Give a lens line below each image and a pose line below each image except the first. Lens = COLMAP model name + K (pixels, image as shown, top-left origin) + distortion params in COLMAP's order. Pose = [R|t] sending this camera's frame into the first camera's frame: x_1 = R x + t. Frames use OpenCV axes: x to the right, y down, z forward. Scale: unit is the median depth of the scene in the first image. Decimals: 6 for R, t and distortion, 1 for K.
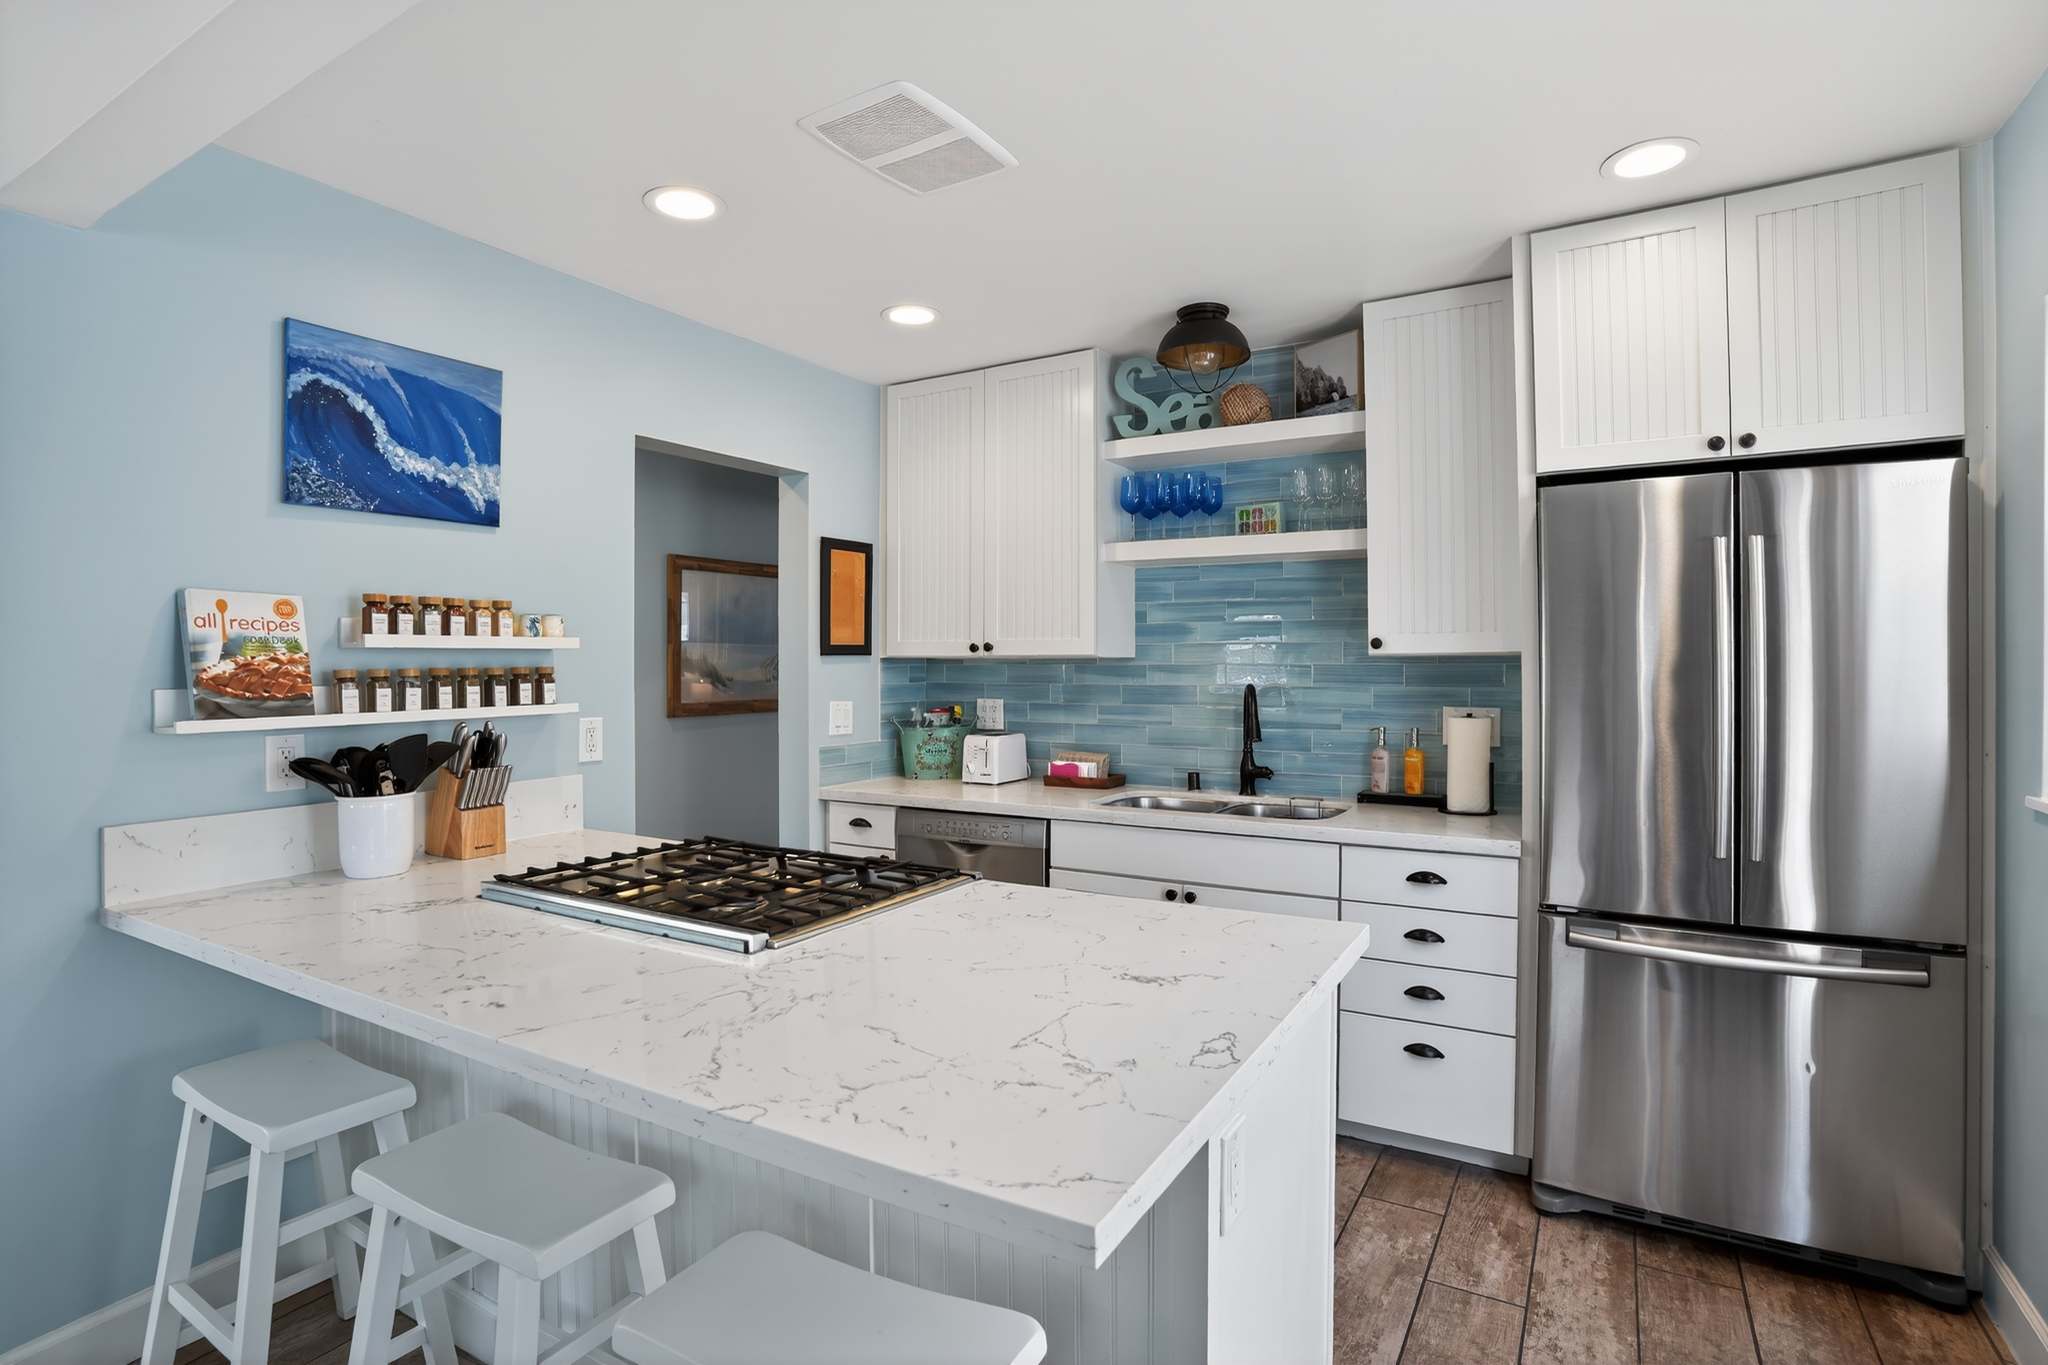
lens RADIAL K [[1013.0, 0, 1026.4], [0, 1013.0, 662.4], [0, 0, 1]] dist [-0.073173, 0.031505]
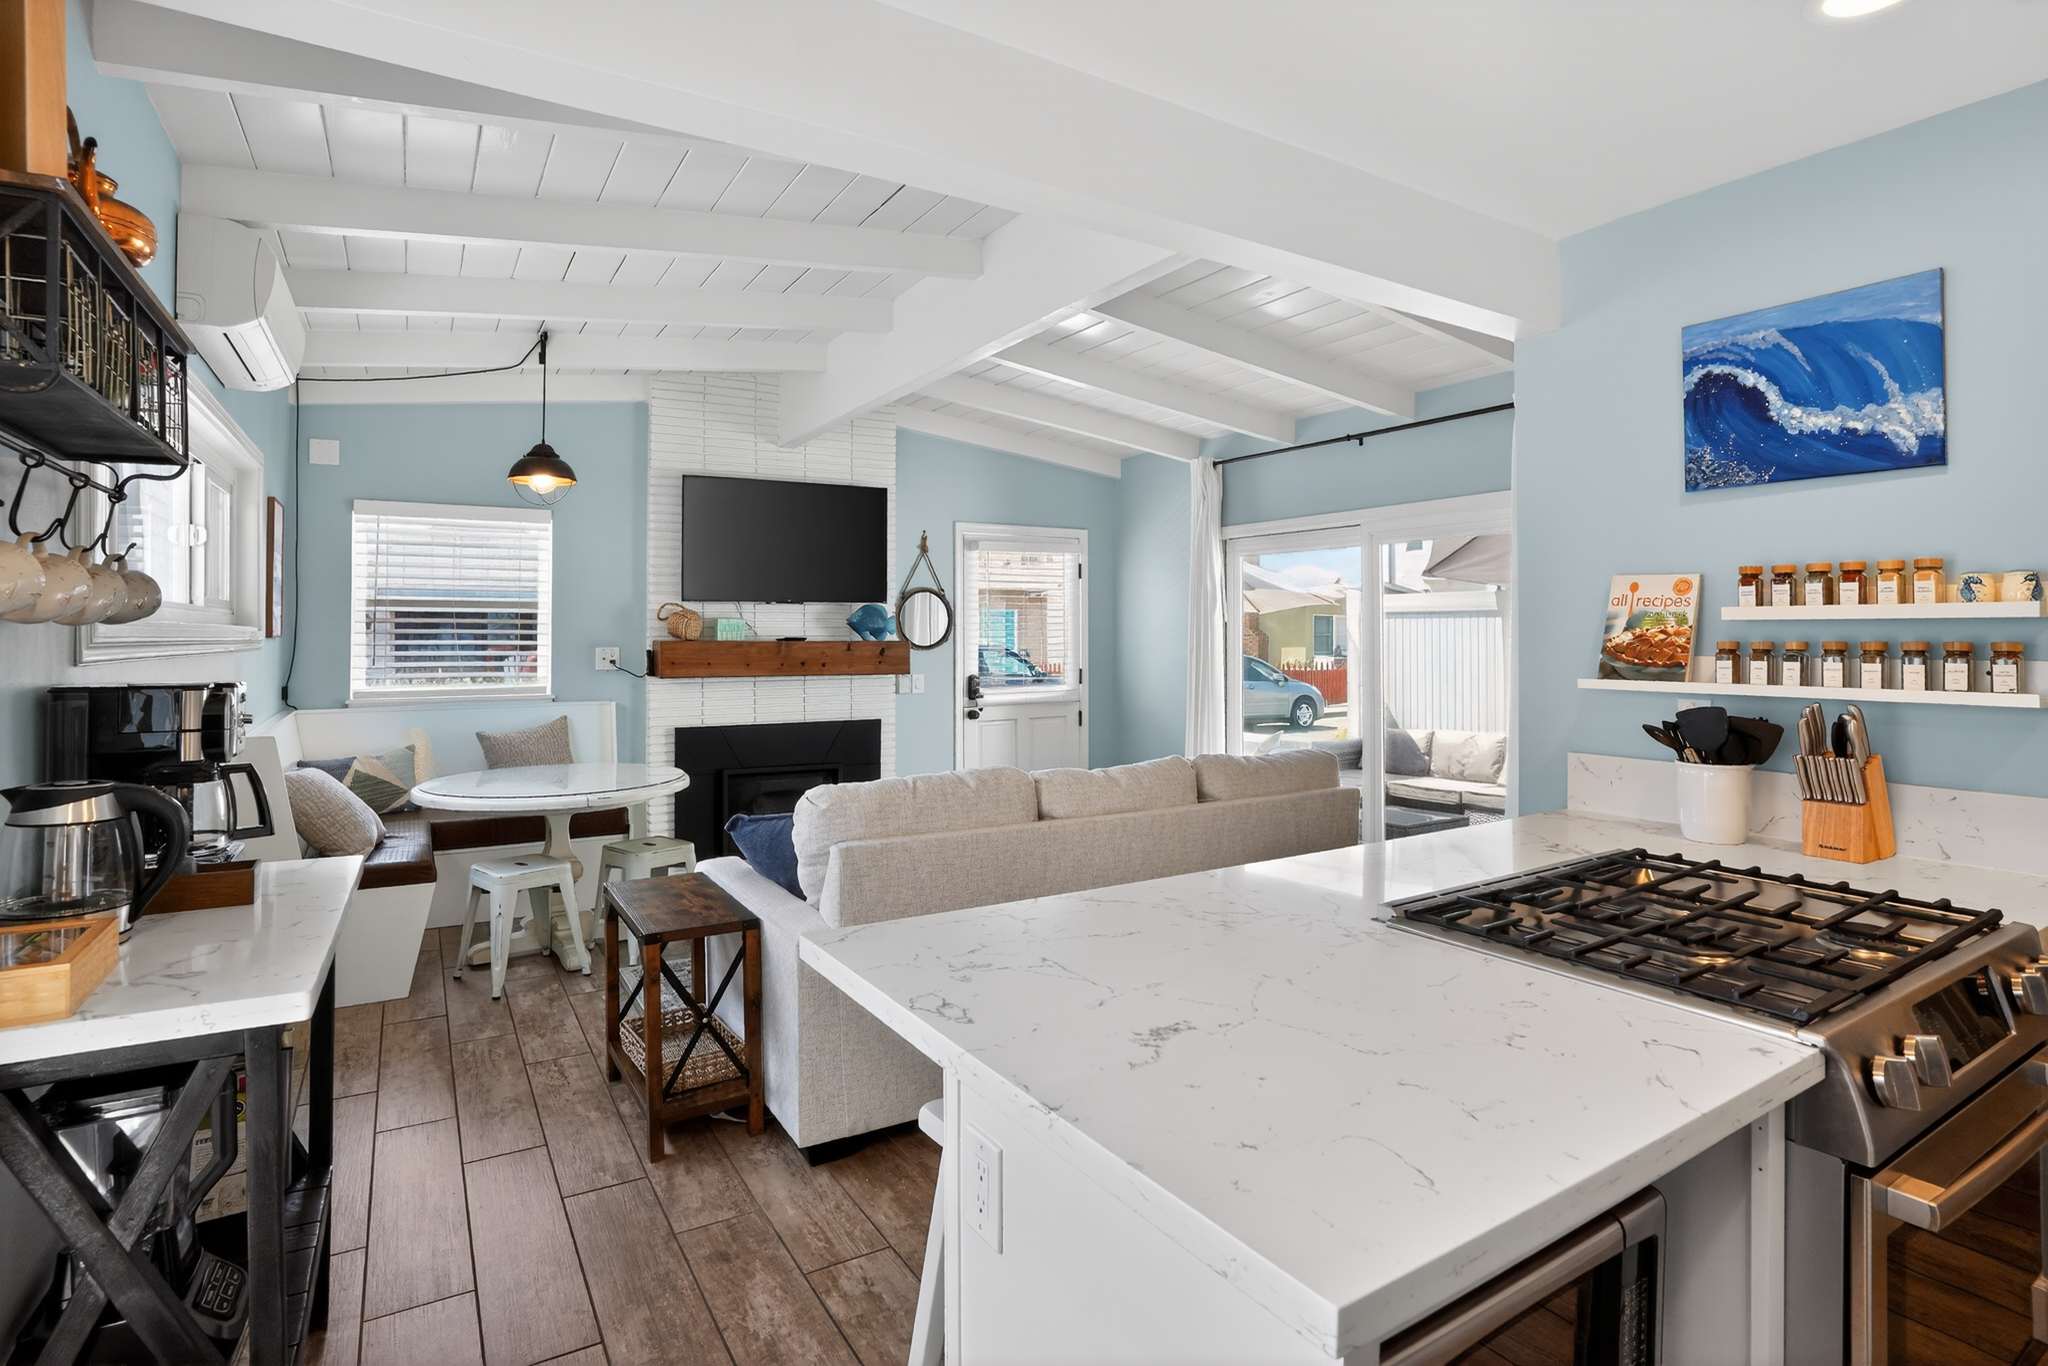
lens RADIAL K [[1038.4, 0, 1027.7], [0, 1038.4, 615.4], [0, 0, 1]] dist [-0.068627, 0.028254]
pose [[-0.466105, -0.008813, -0.884685, 0.404105], [0.001245, 0.999943, -0.010617, -0.006536], [0.884728, -0.006050, -0.466067, 0.568245]]
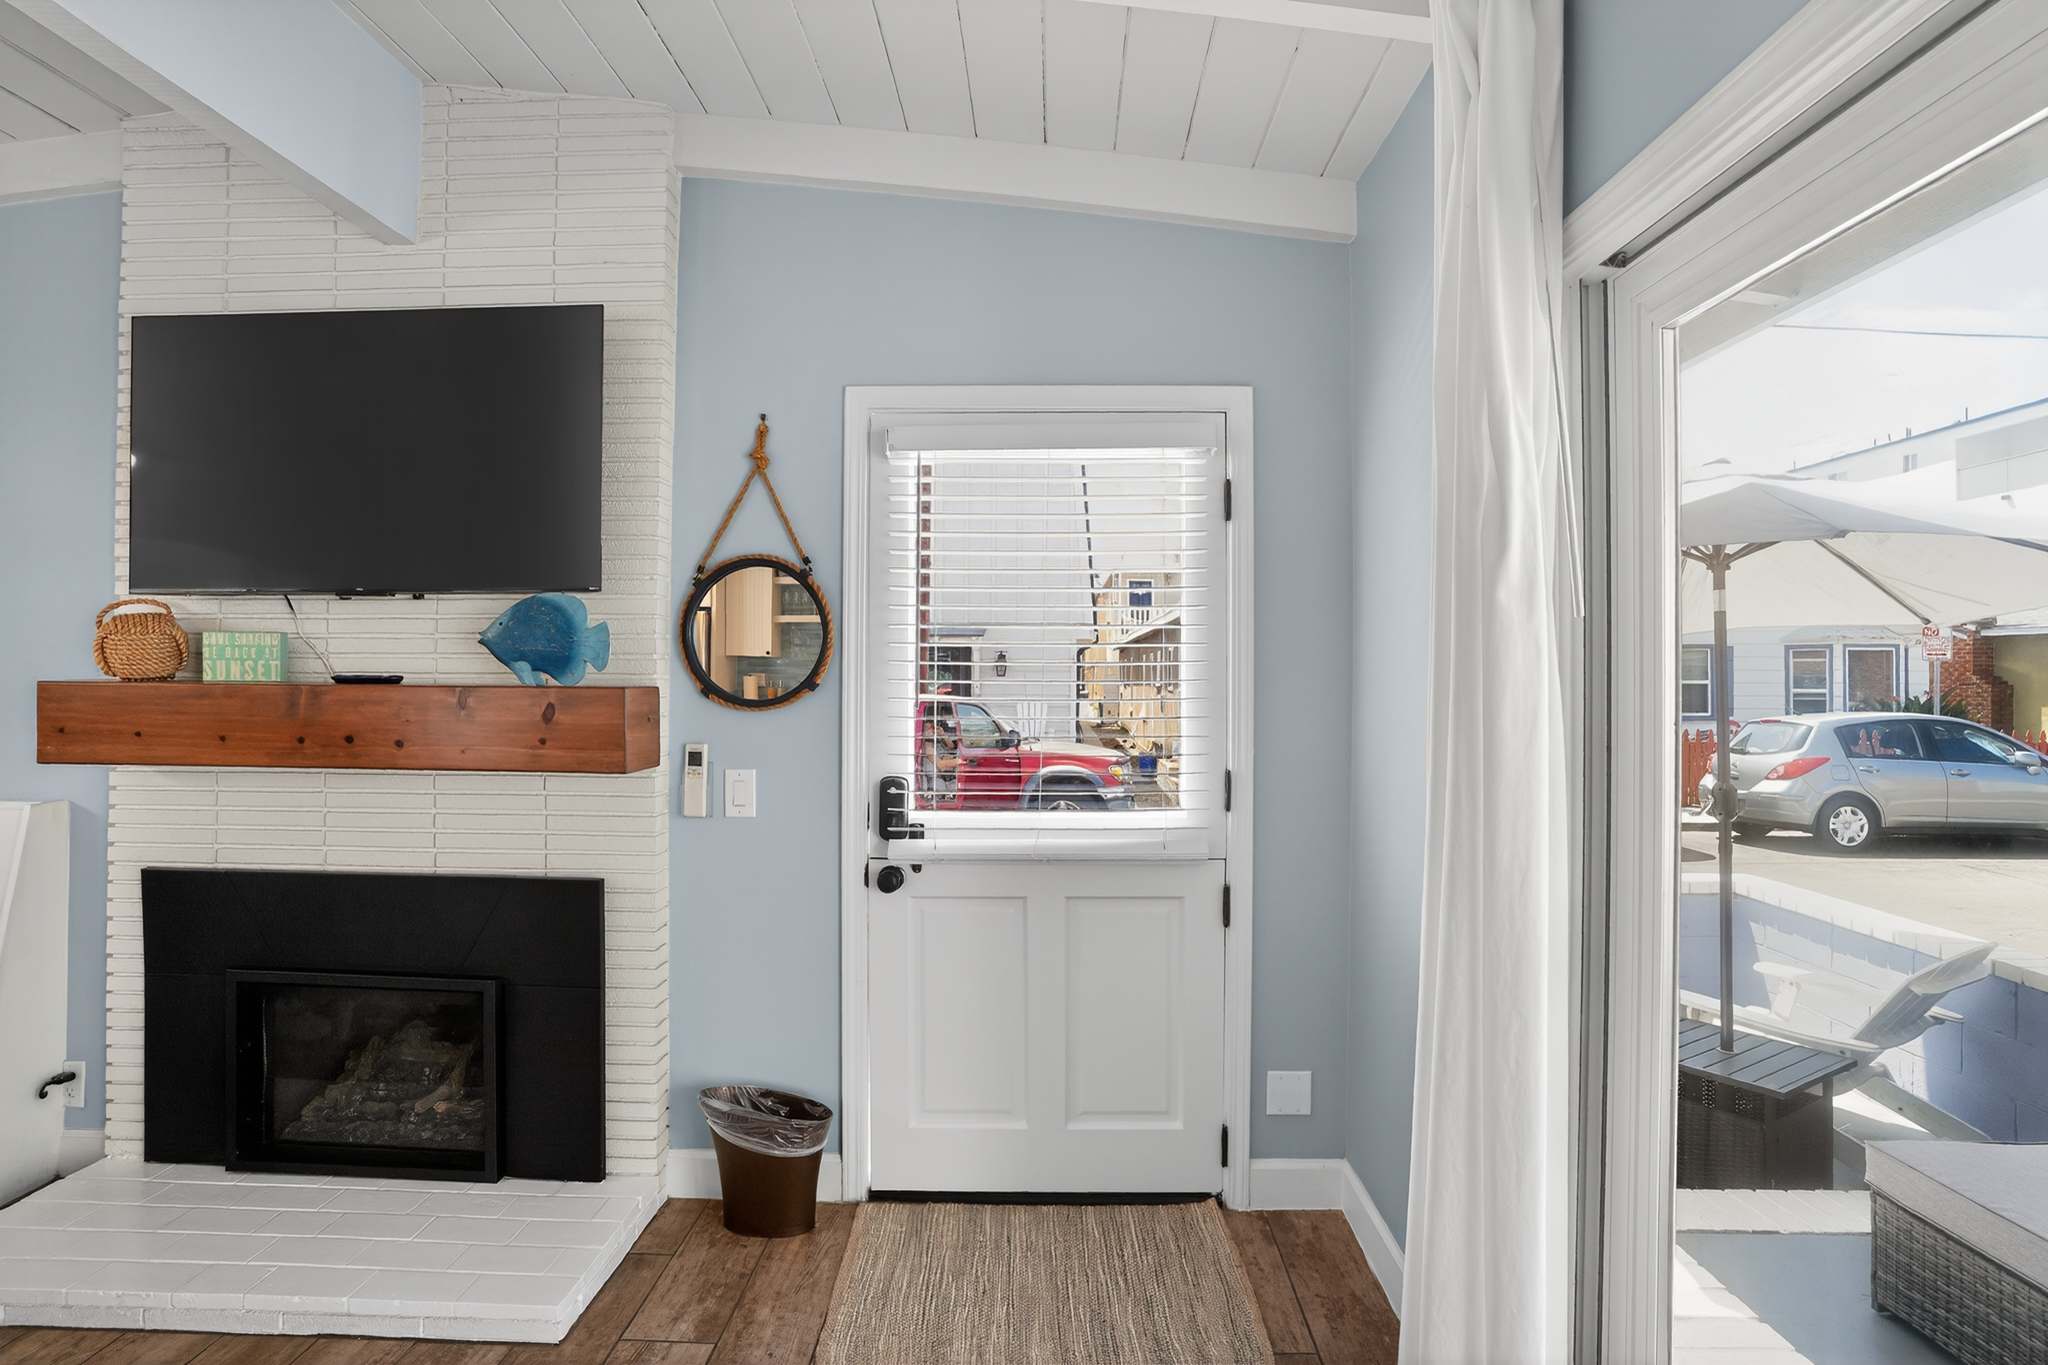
lens RADIAL K [[1013.0, 0, 1026.4], [0, 1013.0, 662.4], [0, 0, 1]] dist [-0.073173, 0.031505]
pose [[-0.870095, -0.002932, -0.492875, -1.091705], [-0.001645, 0.999994, -0.003045, 0.004126], [0.492881, -0.001838, -0.870095, 0.233736]]
